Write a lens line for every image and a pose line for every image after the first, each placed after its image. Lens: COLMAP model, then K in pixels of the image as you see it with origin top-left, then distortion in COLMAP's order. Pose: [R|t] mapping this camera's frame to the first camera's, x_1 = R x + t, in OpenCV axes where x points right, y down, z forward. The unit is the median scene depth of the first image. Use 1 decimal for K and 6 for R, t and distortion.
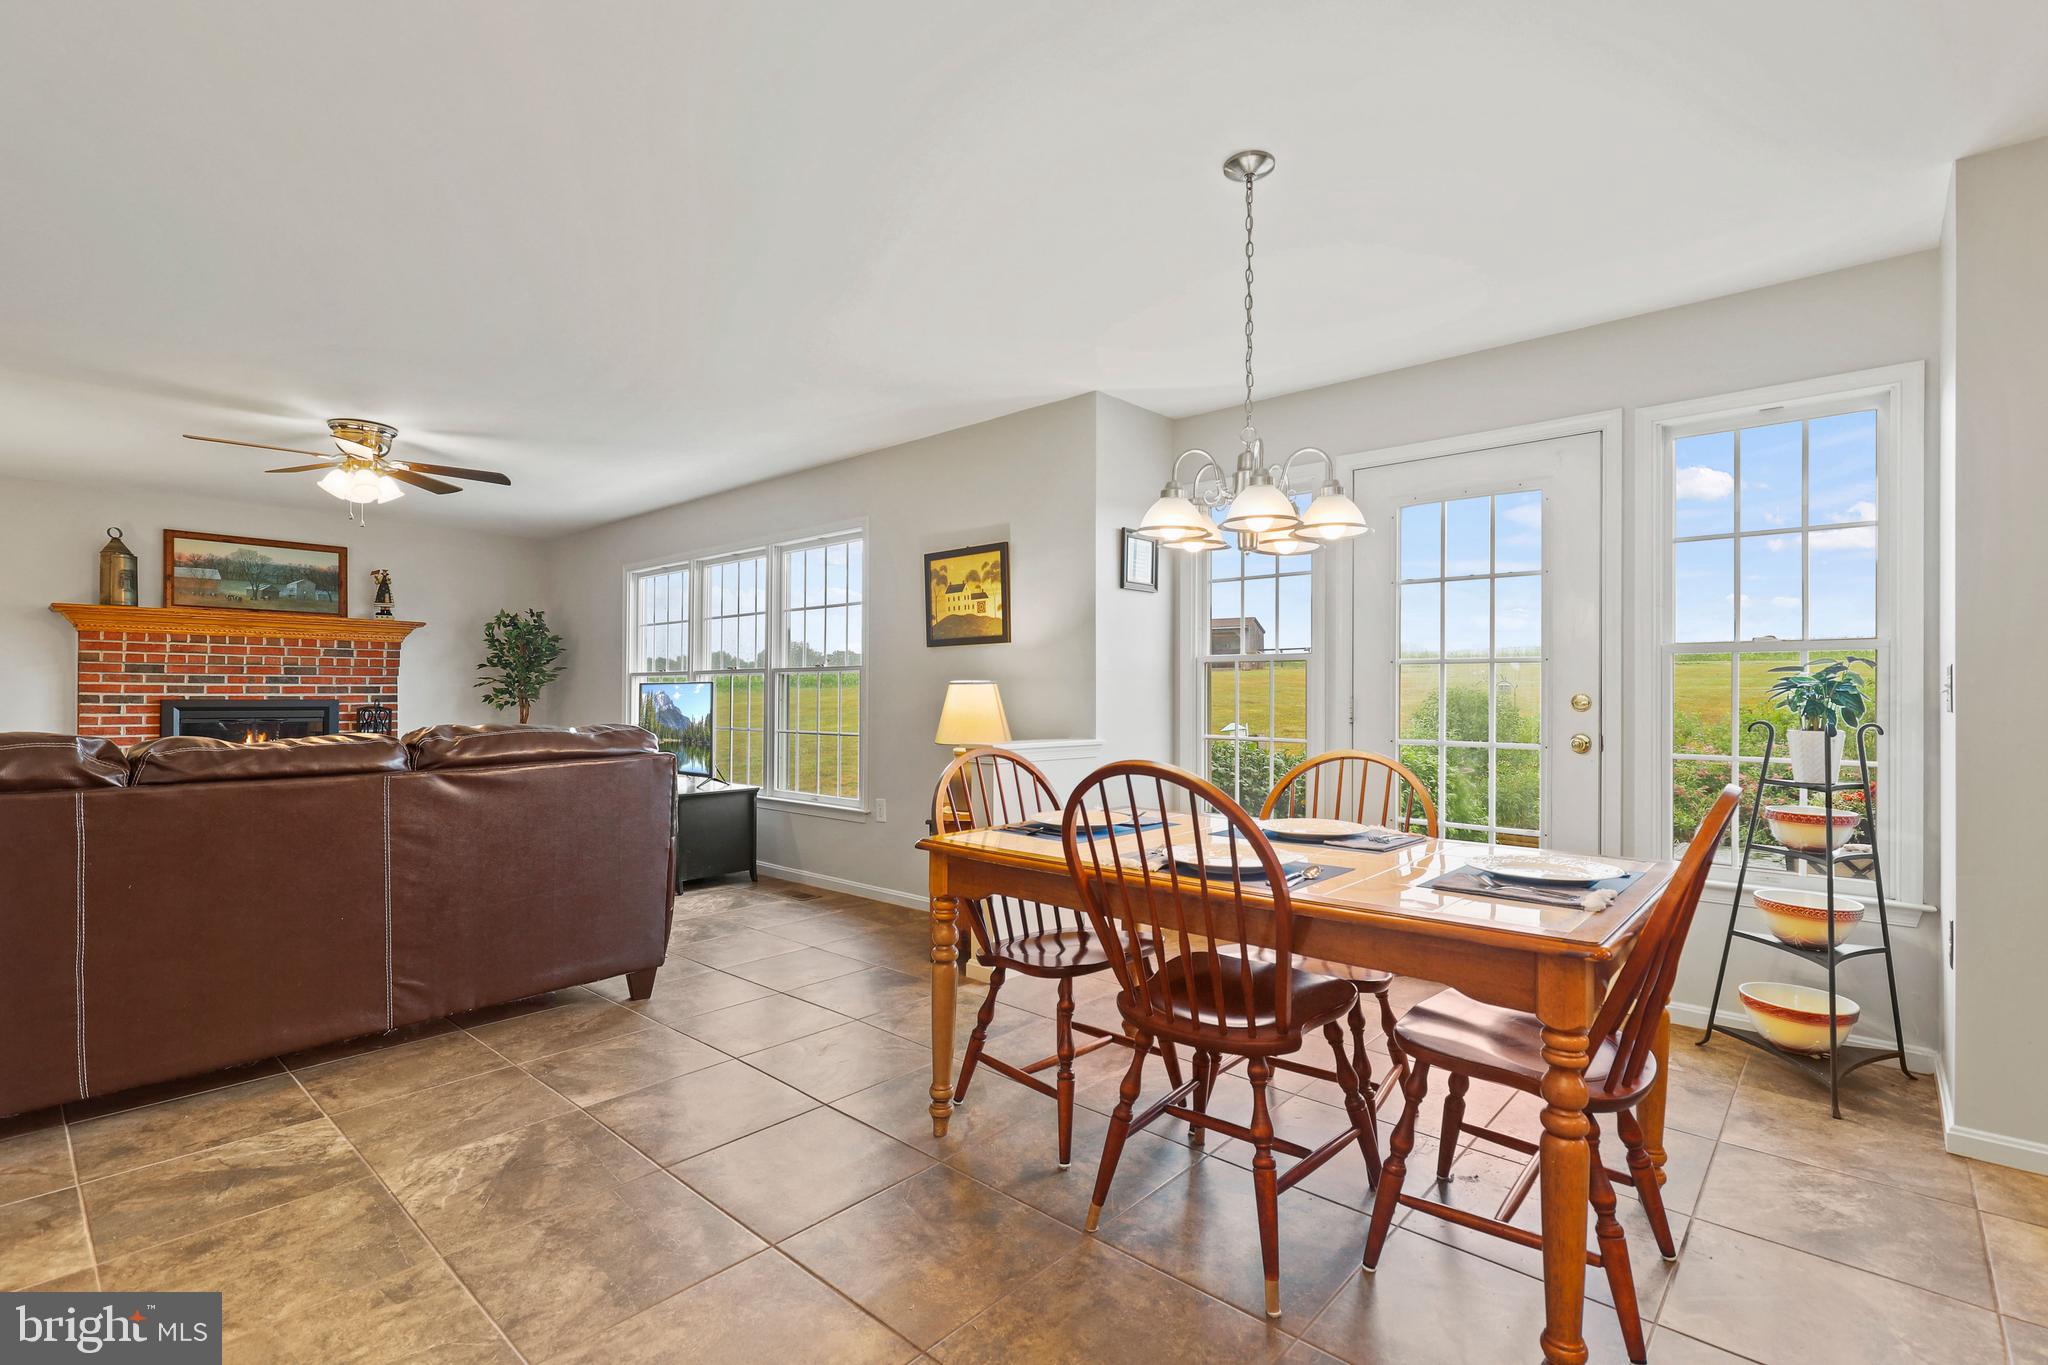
lens RADIAL K [[936.3, 0, 1030.3], [0, 936.3, 693.4], [0, 0, 1]] dist [-0.001566, 0.001356]
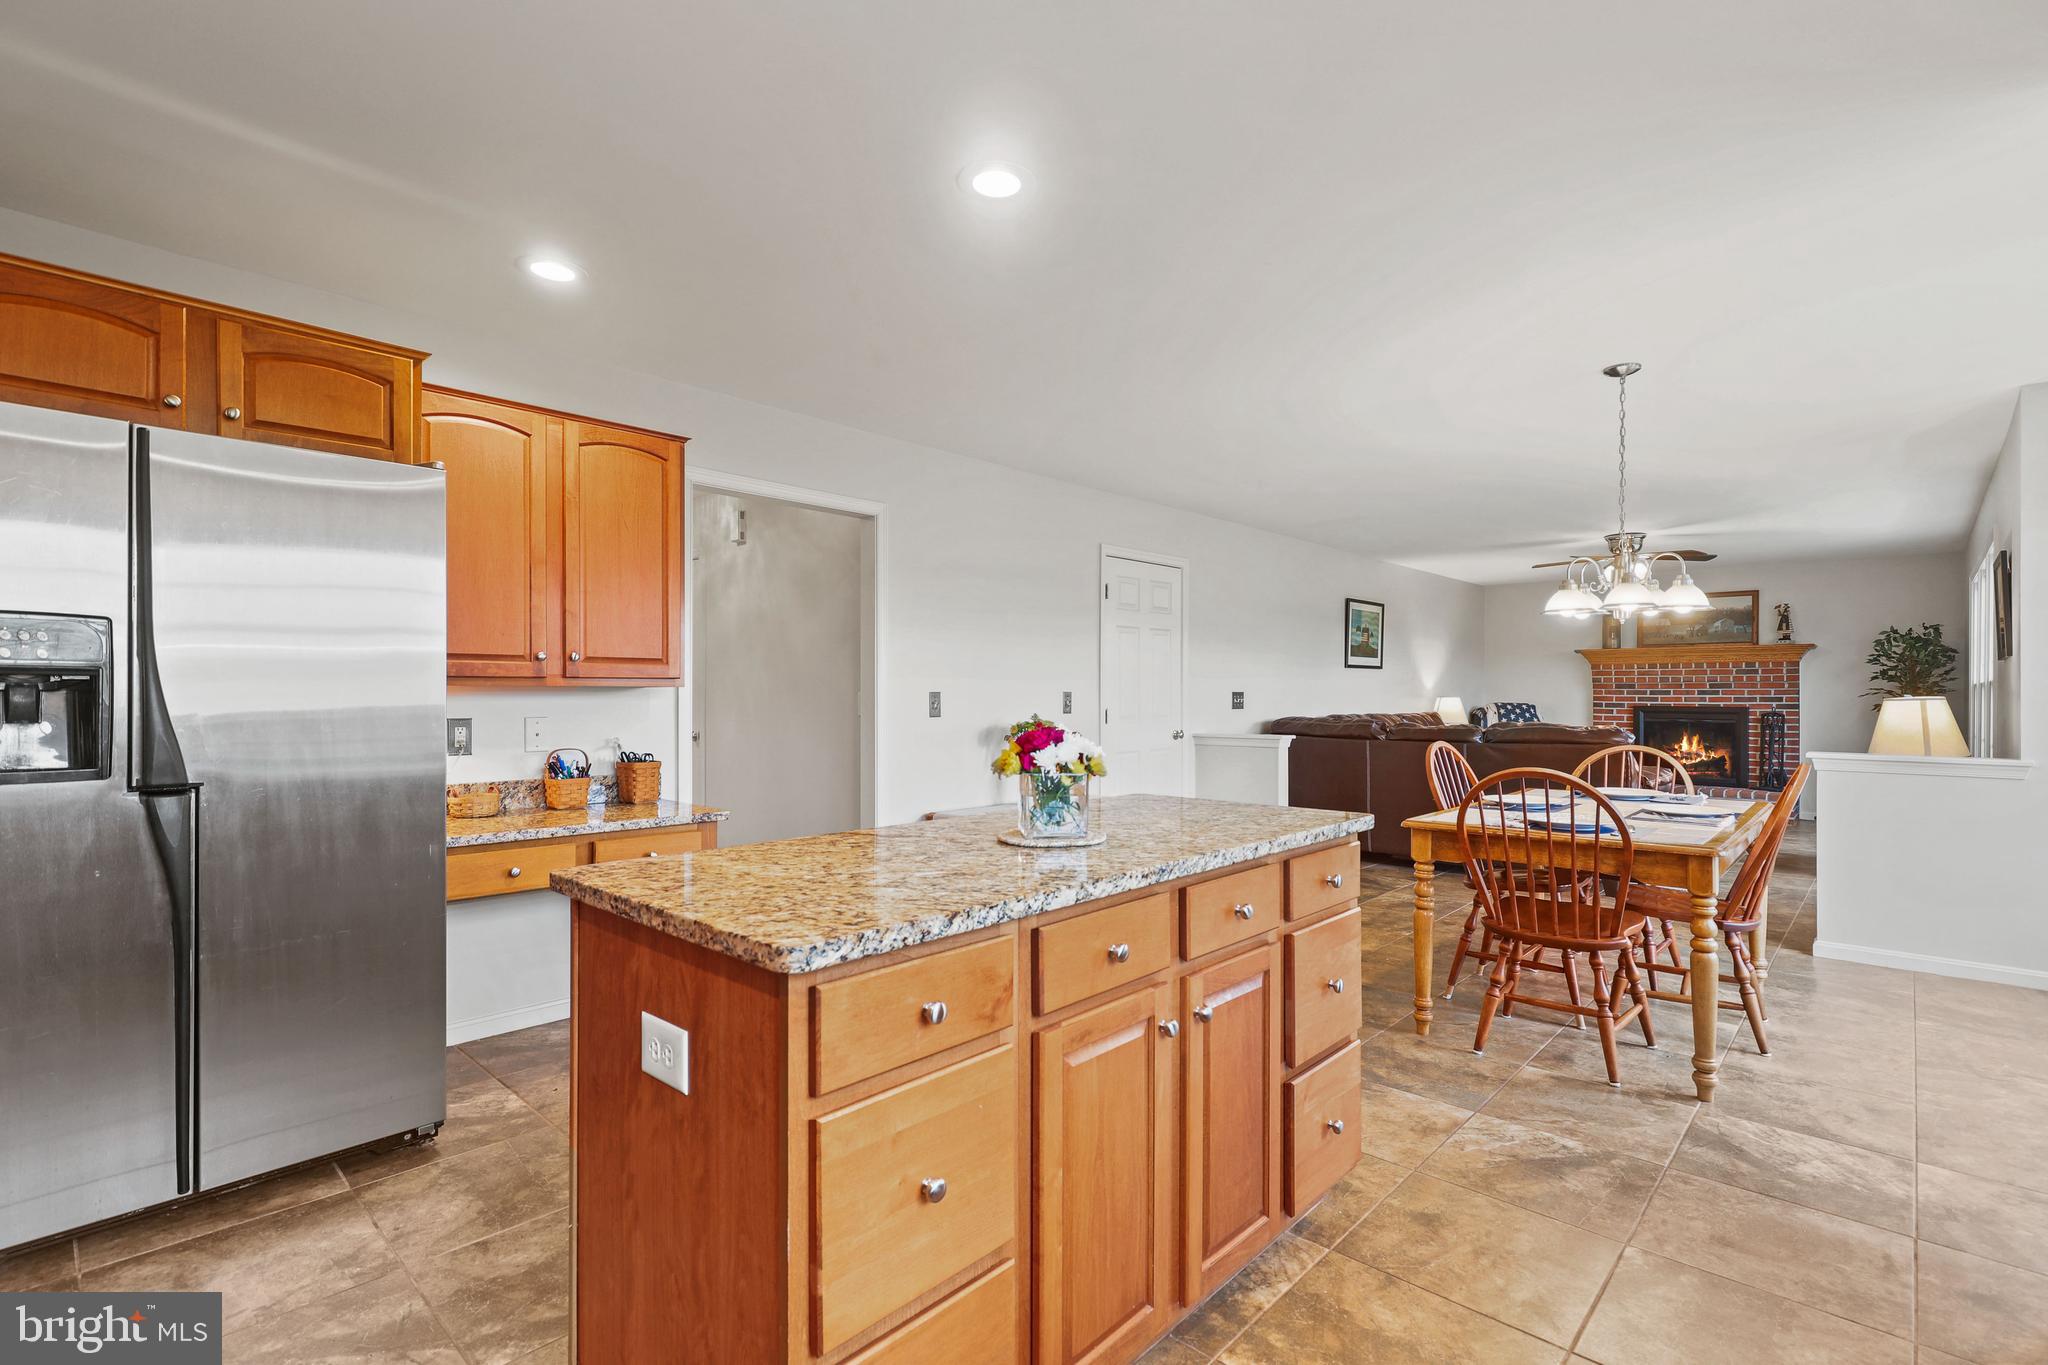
lens RADIAL K [[936.3, 0, 1034.7], [0, 936.3, 690.3], [0, 0, 1]] dist [-0.001566, 0.001356]
pose [[-0.024590, -0.006448, -0.999677, 0.662367], [0.001351, 0.999978, -0.006483, -0.010227], [0.999697, -0.001510, -0.024580, 0.026455]]
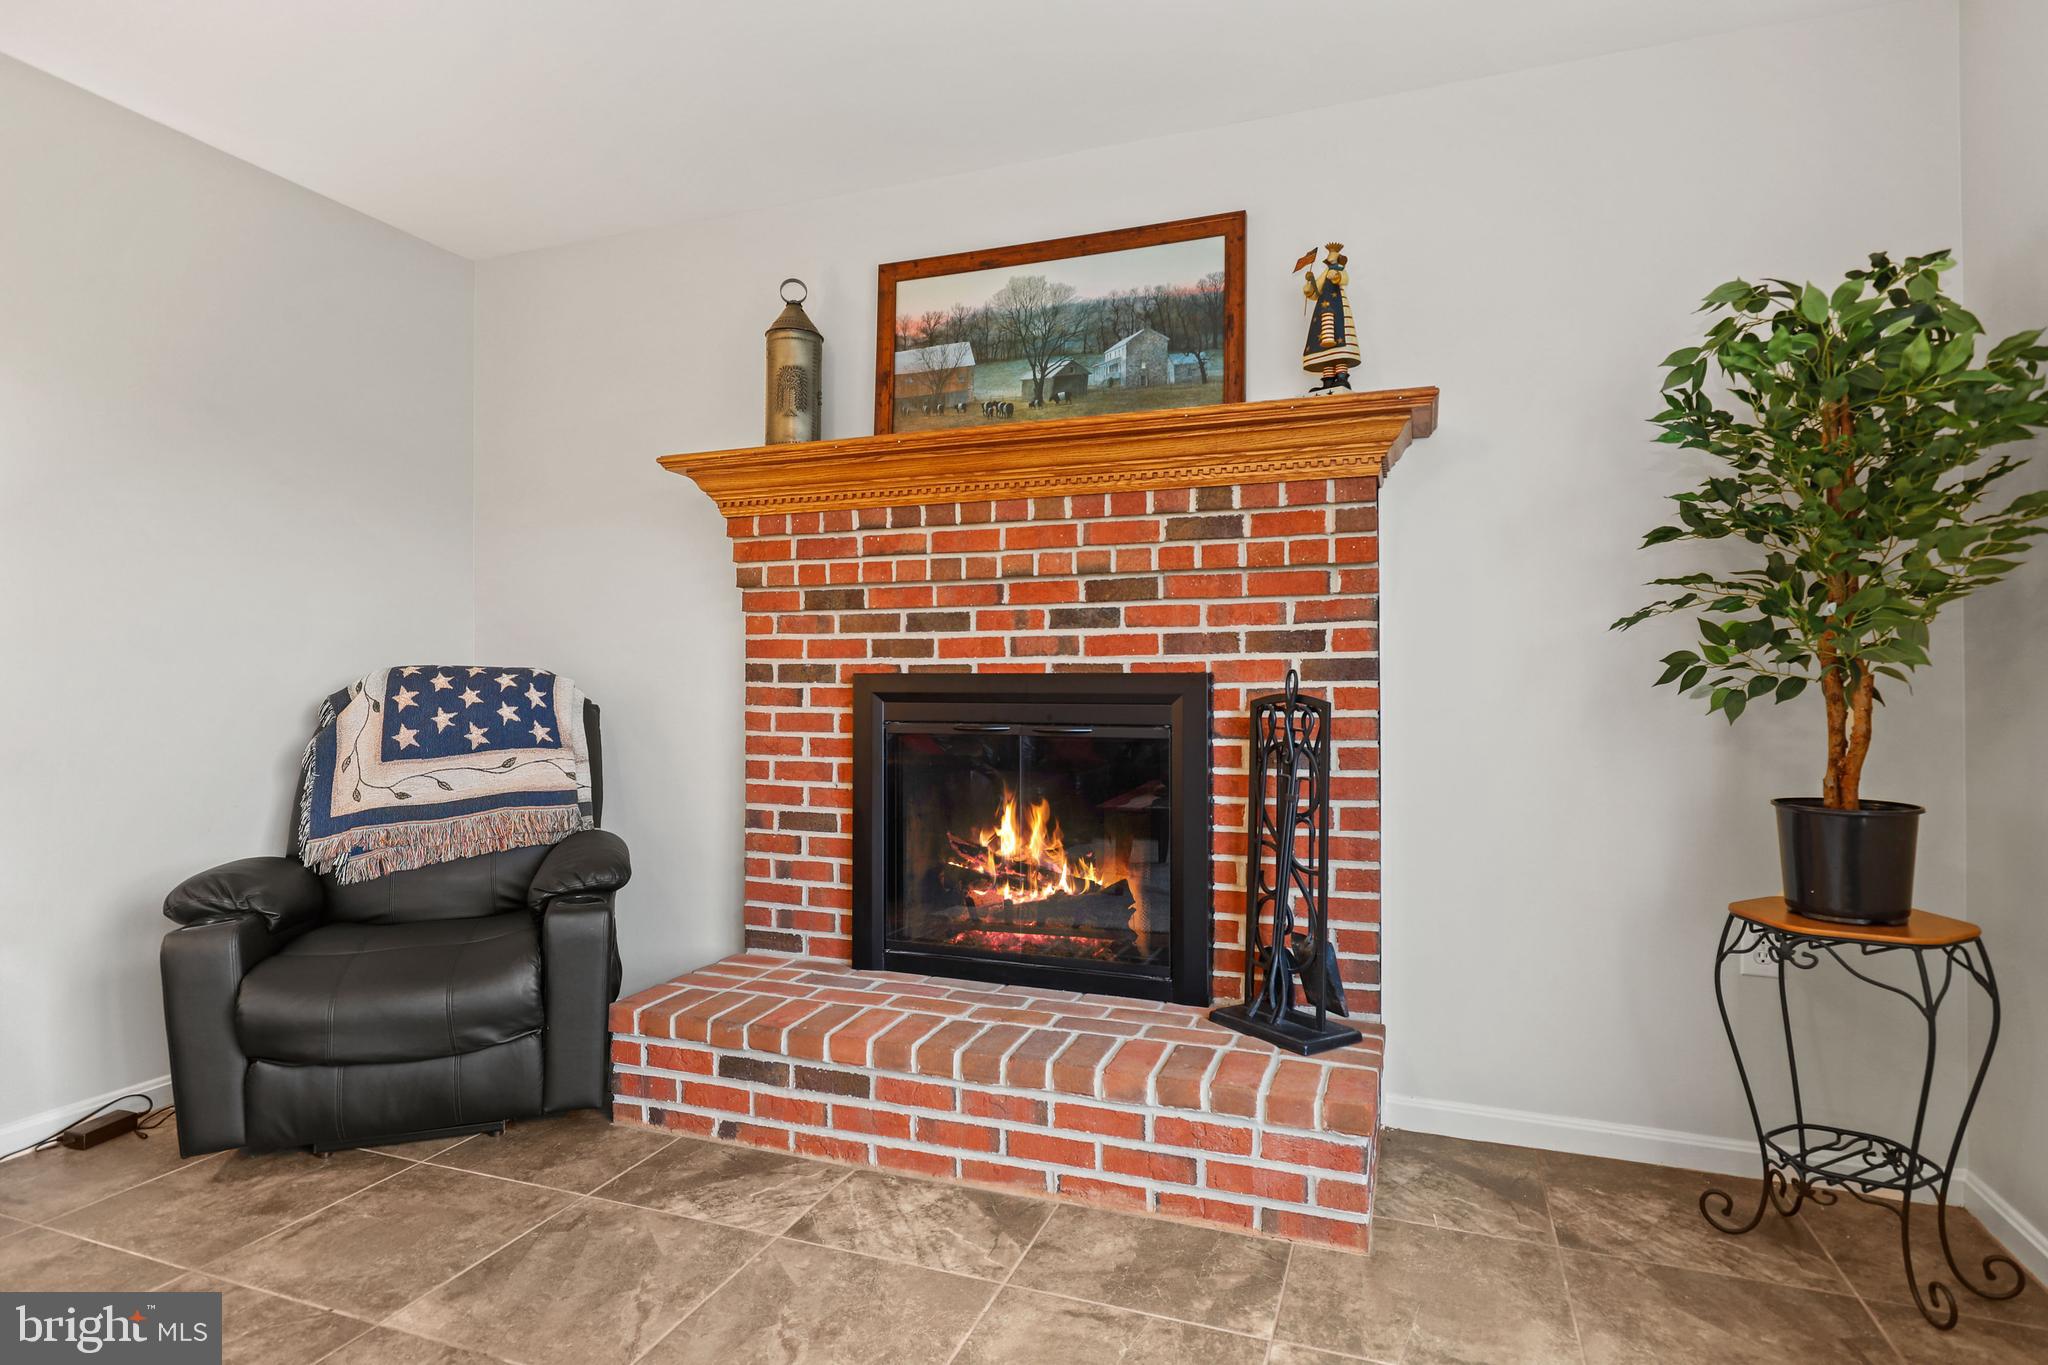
lens RADIAL K [[1085.7, 0, 1021.8], [0, 1085.7, 675.3], [0, 0, 1]] dist [0.003829, -0.000914]
pose [[0.364792, -0.012409, -0.931006, -0.449605], [0.002948, 0.999922, -0.012172, 0.013001], [0.931084, 0.001696, 0.364800, 0.873947]]
